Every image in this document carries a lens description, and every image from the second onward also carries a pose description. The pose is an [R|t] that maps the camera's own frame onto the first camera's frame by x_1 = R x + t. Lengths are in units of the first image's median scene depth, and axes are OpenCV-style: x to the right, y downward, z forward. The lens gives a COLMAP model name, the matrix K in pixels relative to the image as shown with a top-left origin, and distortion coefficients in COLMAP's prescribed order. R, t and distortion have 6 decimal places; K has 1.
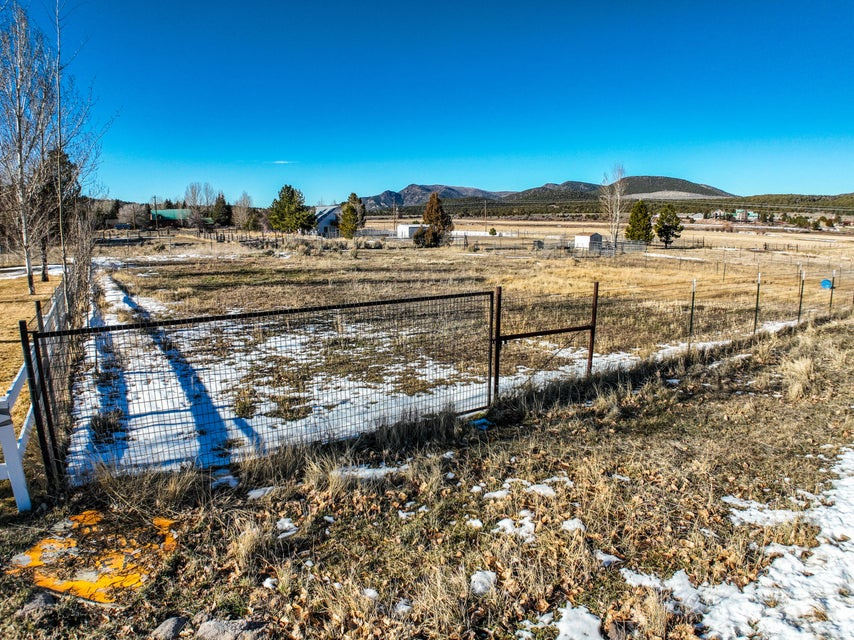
lens RADIAL K [[532.9, 0, 426.8], [0, 532.9, 306.0], [0, 0, 1]] dist [-0.175590, 0.024443]
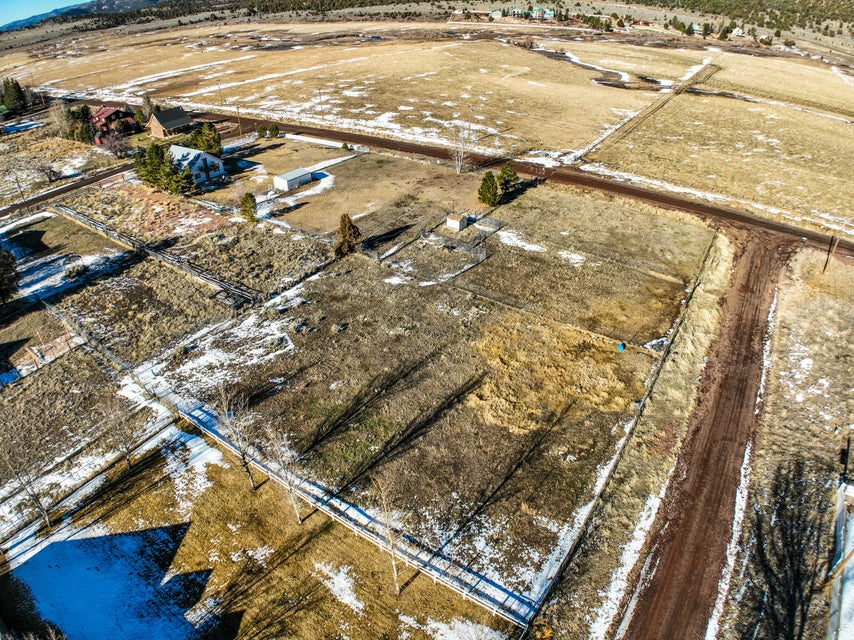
lens RADIAL K [[532.9, 0, 426.8], [0, 532.9, 306.0], [0, 0, 1]] dist [-0.175590, 0.024443]
pose [[0.927334, -0.220992, 0.302017, -1.410651], [0.085516, 0.910806, 0.403881, -3.067886], [-0.364334, -0.348705, 0.863520, -1.387847]]
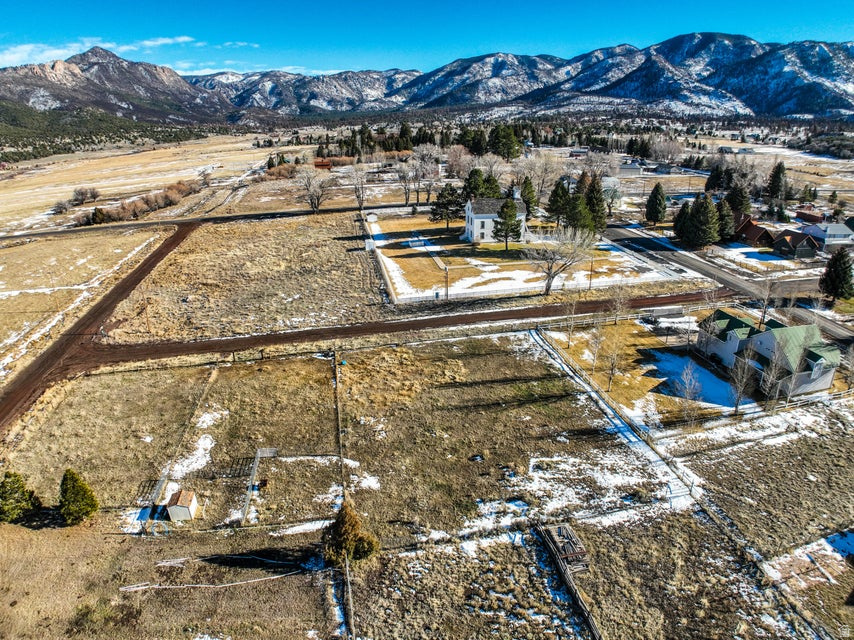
lens RADIAL K [[532.9, 0, 426.8], [0, 532.9, 306.0], [0, 0, 1]] dist [-0.175590, 0.024443]
pose [[-0.916081, -0.138788, 0.376210, -2.015751], [0.066358, 0.872790, 0.483564, -4.912148], [-0.395465, 0.467949, -0.790336, 8.376328]]
